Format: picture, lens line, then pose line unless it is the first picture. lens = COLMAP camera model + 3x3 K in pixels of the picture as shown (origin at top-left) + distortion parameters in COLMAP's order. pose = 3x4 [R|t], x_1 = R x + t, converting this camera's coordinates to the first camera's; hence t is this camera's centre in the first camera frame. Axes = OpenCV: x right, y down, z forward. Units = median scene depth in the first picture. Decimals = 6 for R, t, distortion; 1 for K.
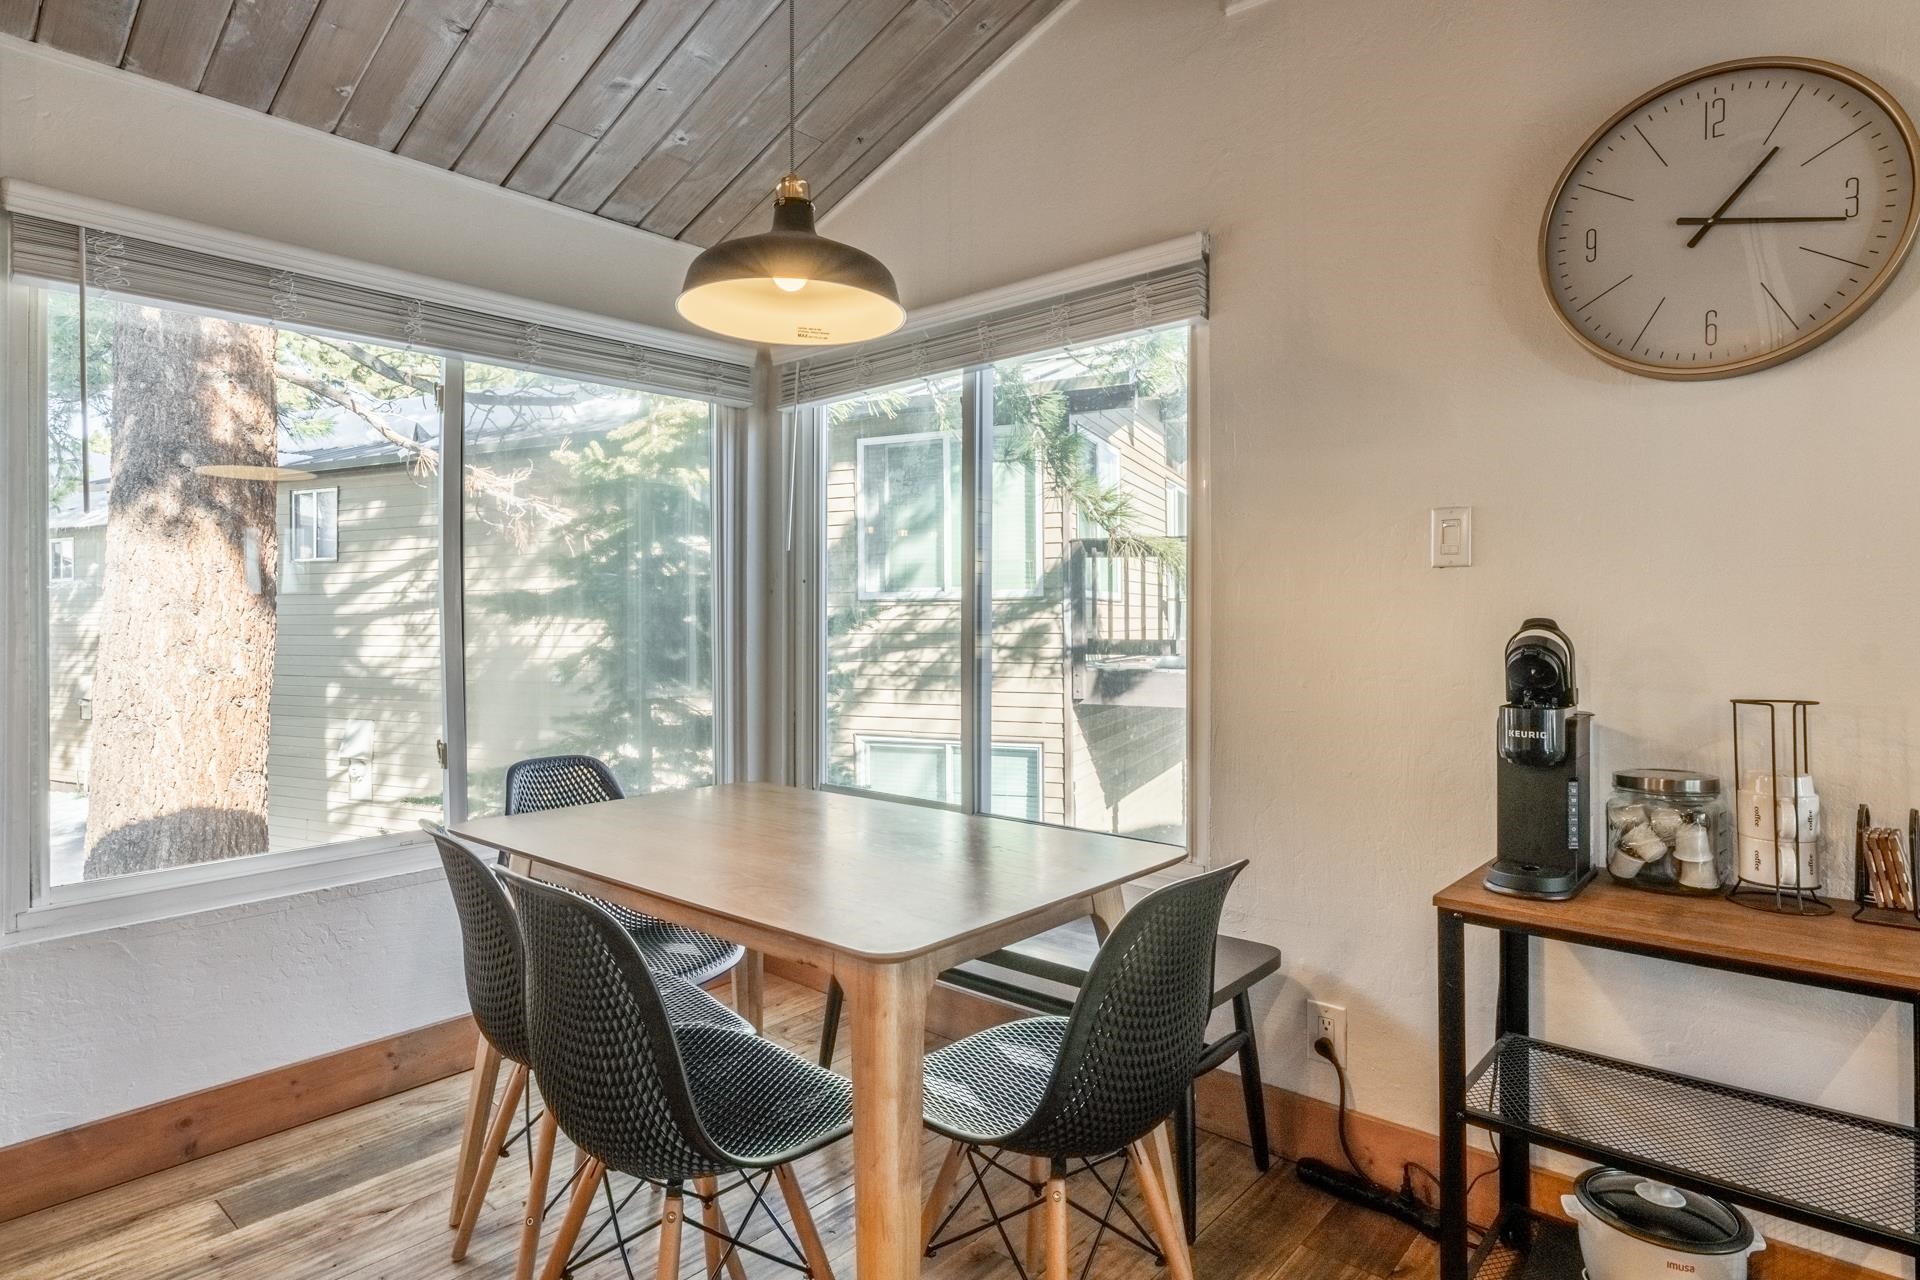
lens RADIAL K [[1032.6, 0, 956.3], [0, 1032.6, 621.9], [0, 0, 1]] dist [0.002291, -0.003831]
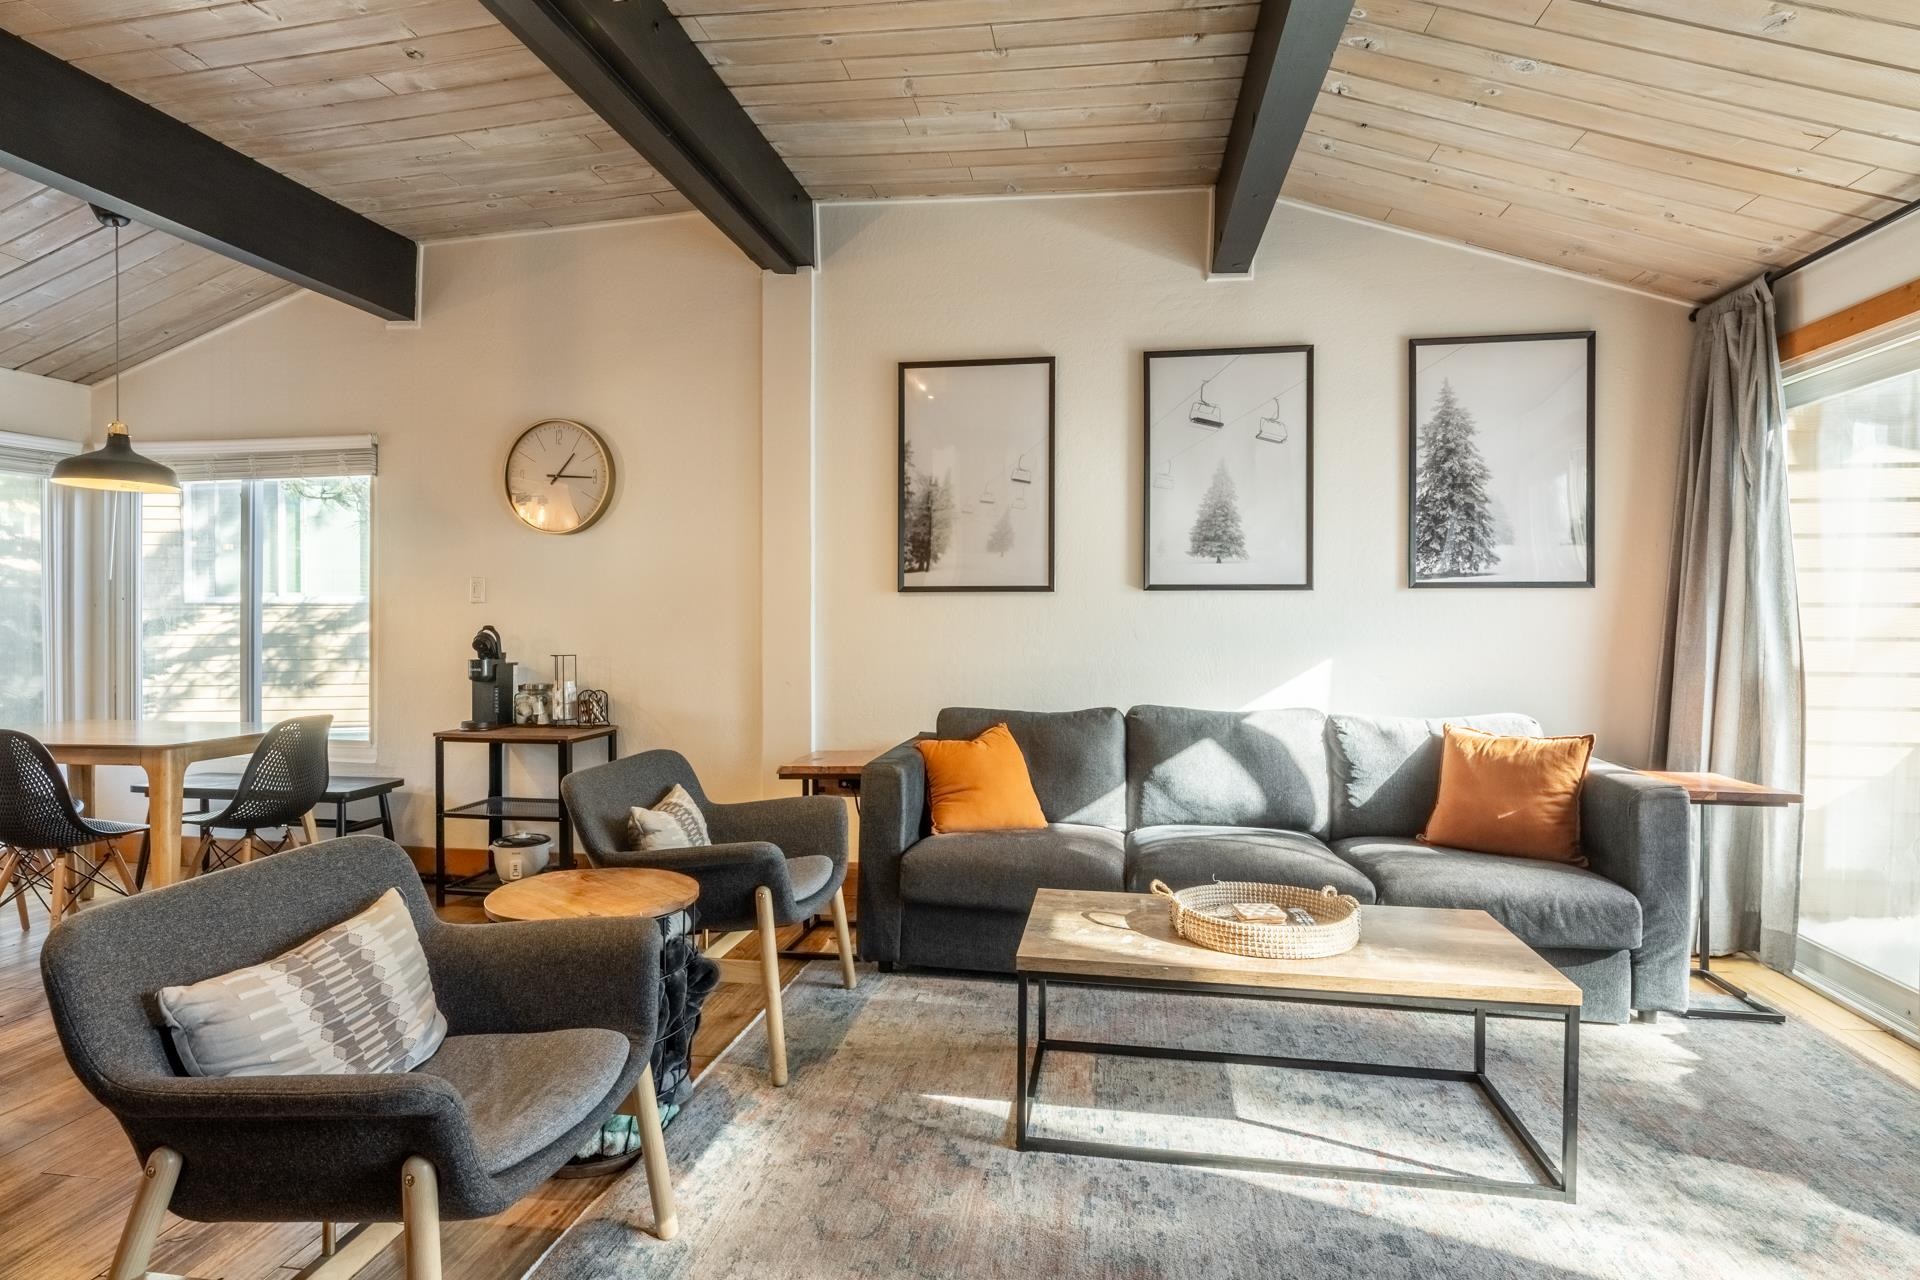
lens RADIAL K [[1032.6, 0, 950.4], [0, 1032.6, 635.1], [0, 0, 1]] dist [0.002291, -0.003831]
pose [[0.861550, -0.001743, 0.507669, 0.244500], [-0.000643, 0.999990, 0.004525, 0.009034], [-0.507672, -0.004225, 0.861540, -1.745078]]
